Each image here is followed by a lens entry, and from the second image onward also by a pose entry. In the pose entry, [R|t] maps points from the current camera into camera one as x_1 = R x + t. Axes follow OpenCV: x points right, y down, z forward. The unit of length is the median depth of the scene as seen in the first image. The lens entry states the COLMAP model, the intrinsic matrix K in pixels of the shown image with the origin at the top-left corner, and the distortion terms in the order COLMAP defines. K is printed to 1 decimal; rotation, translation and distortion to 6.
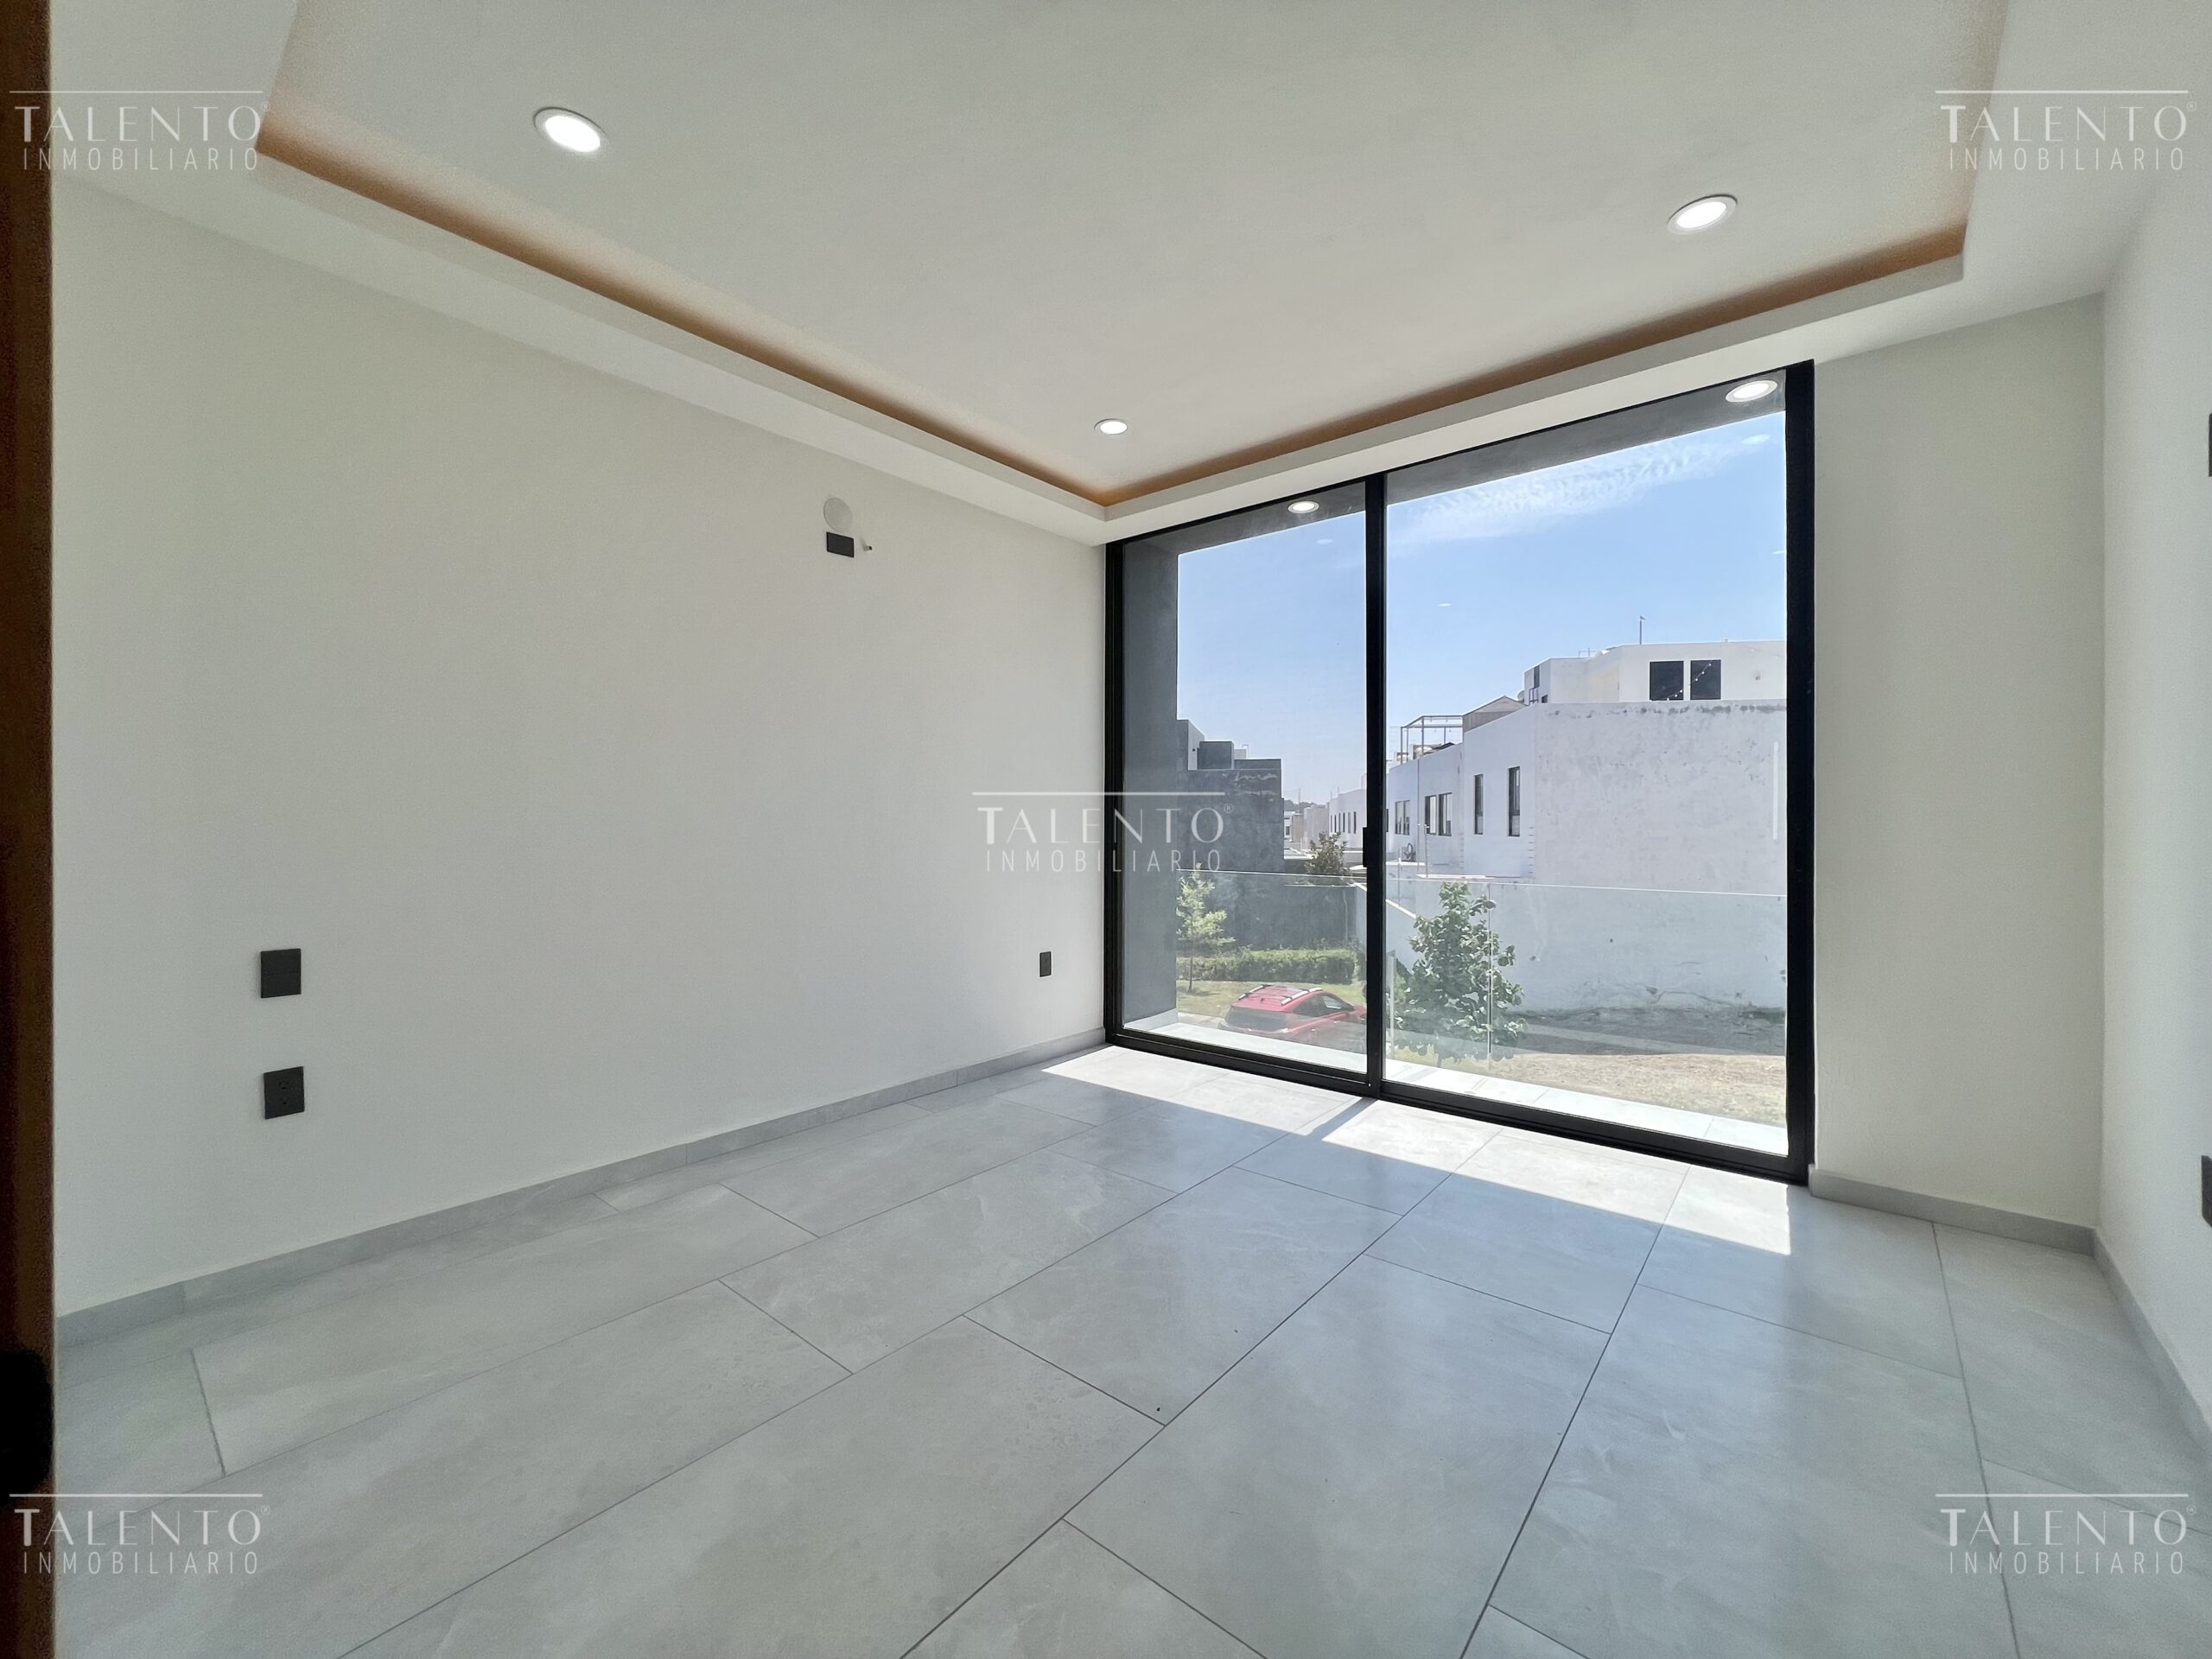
lens RADIAL K [[888.5, 0, 1100.6], [0, 888.5, 822.6], [0, 0, 1]] dist [-0.002907, -0.000276]
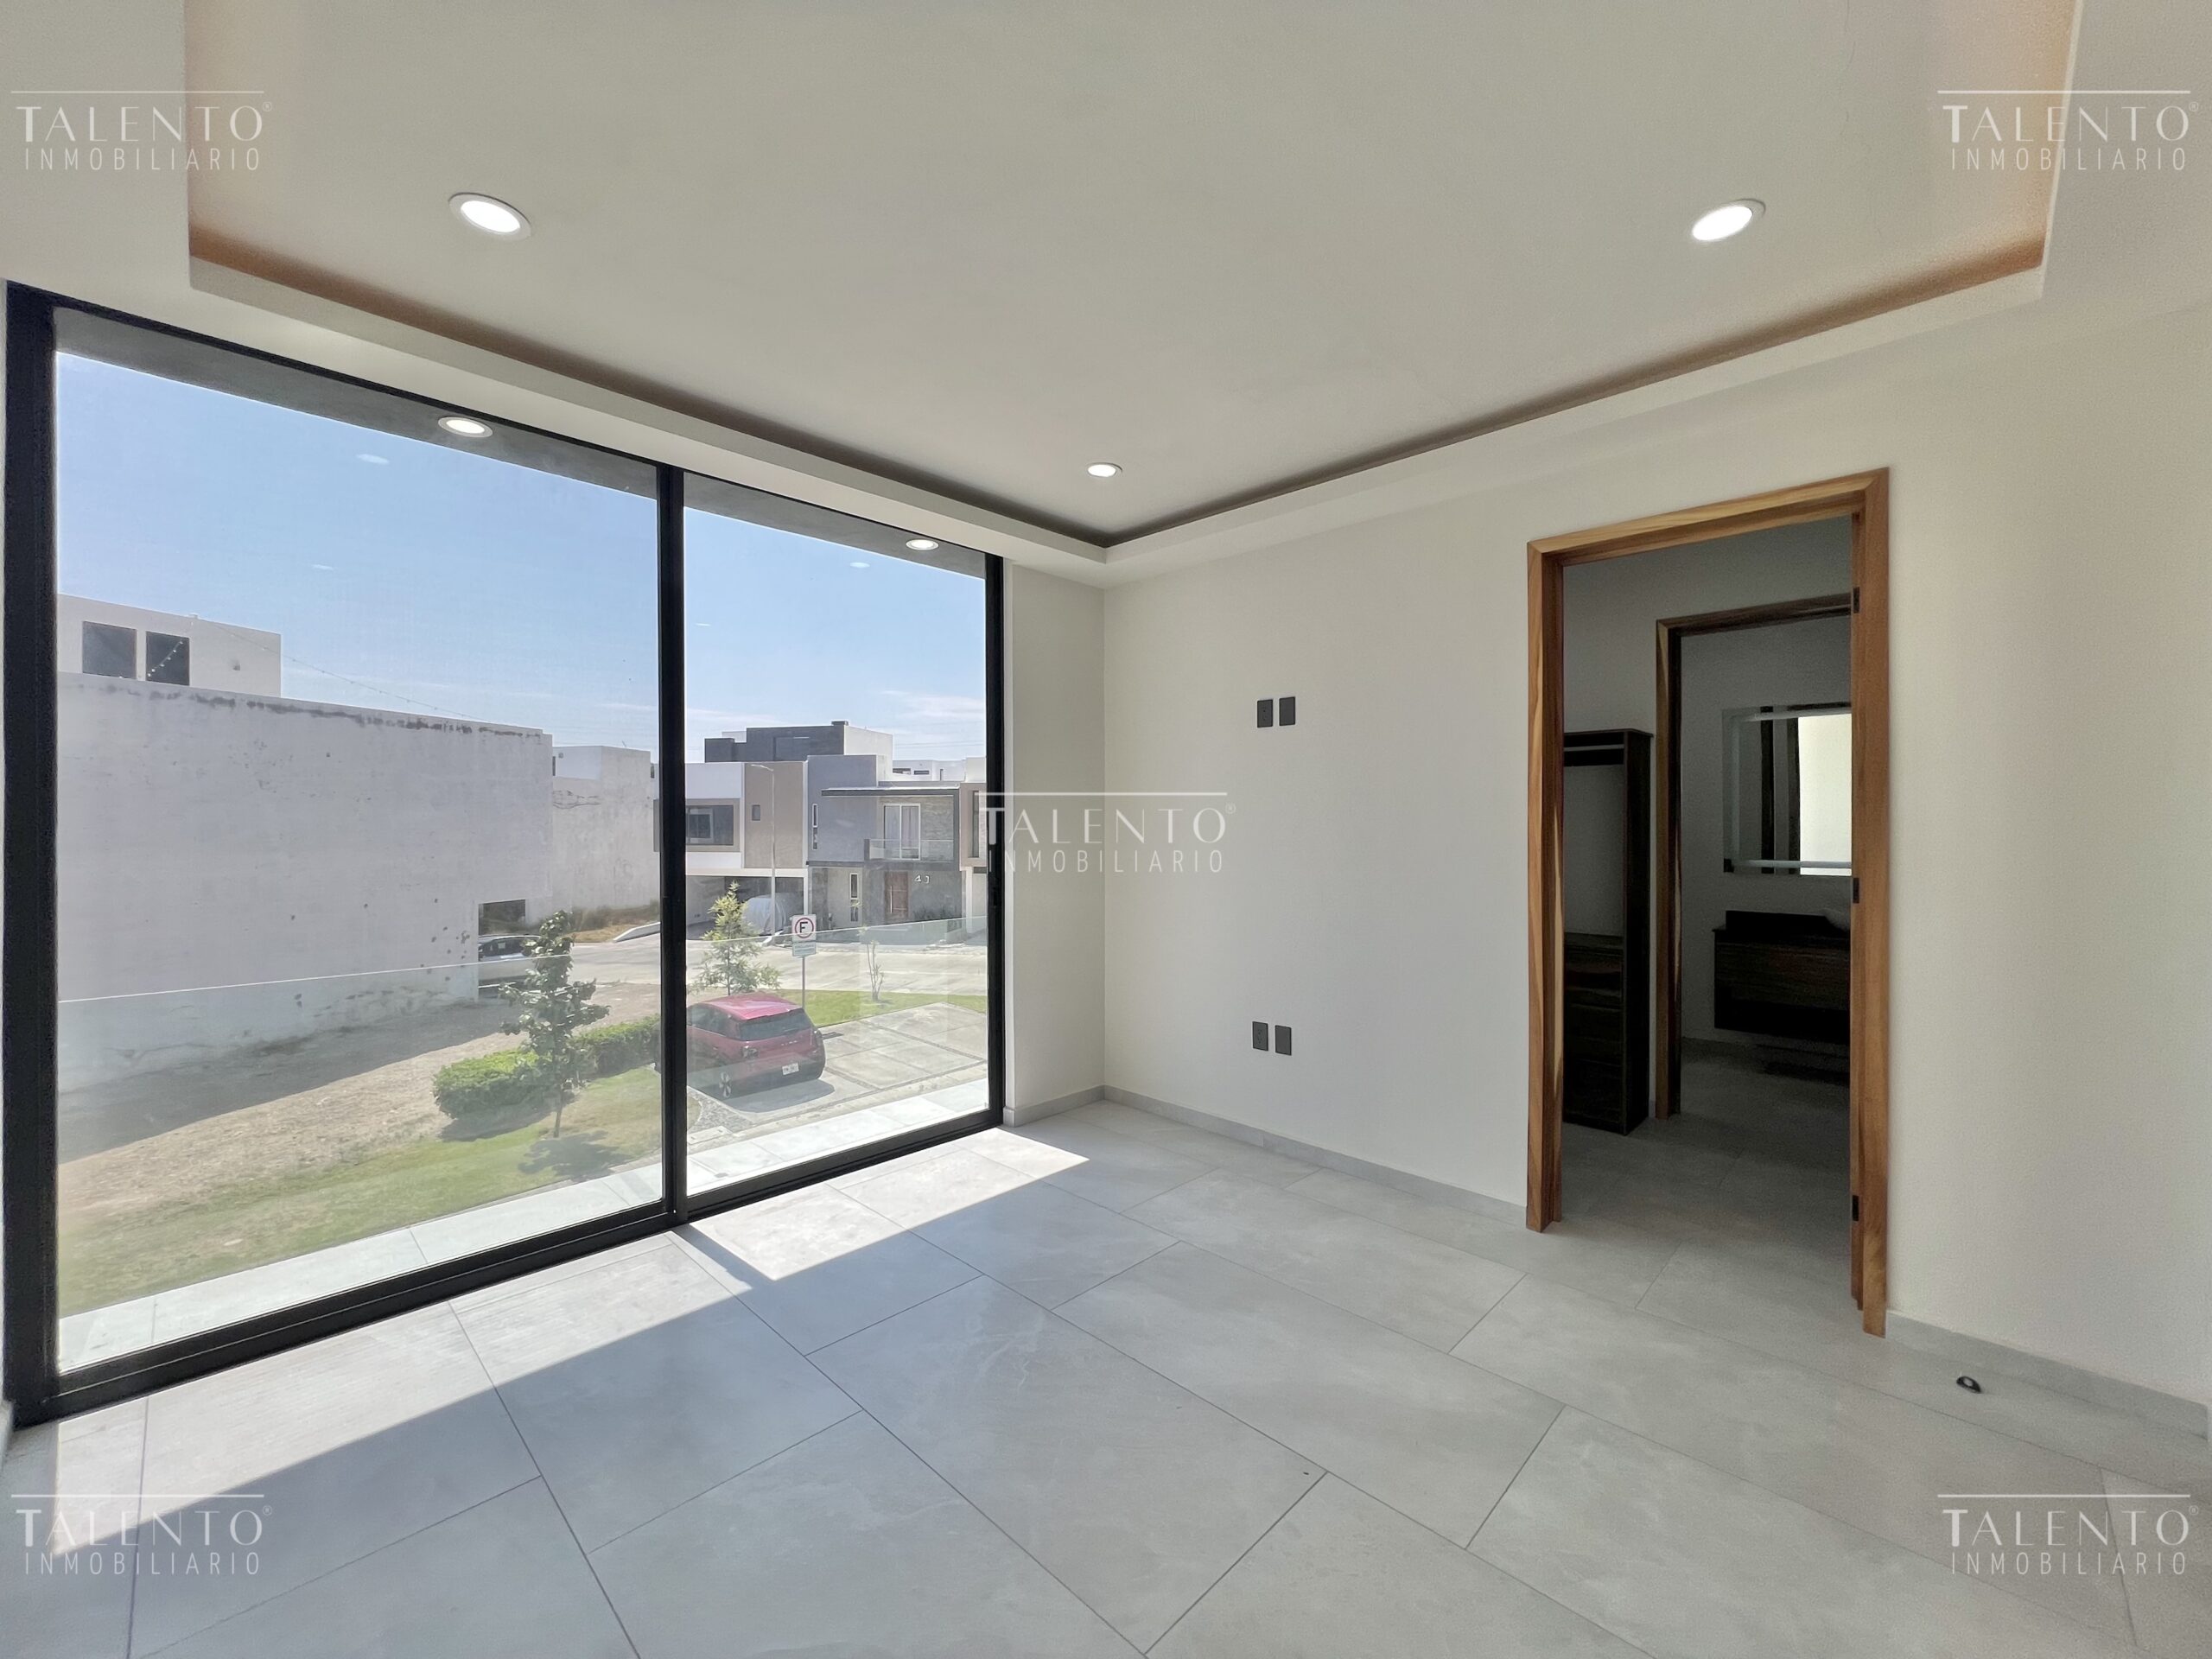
lens RADIAL K [[888.5, 0, 1103.0], [0, 888.5, 820.7], [0, 0, 1]] dist [-0.002907, -0.000276]
pose [[0.072723, 0.003315, 0.997347, -0.477688], [0.000110, 0.999994, -0.003331, -0.059991], [-0.997352, 0.000352, 0.072722, 0.541674]]
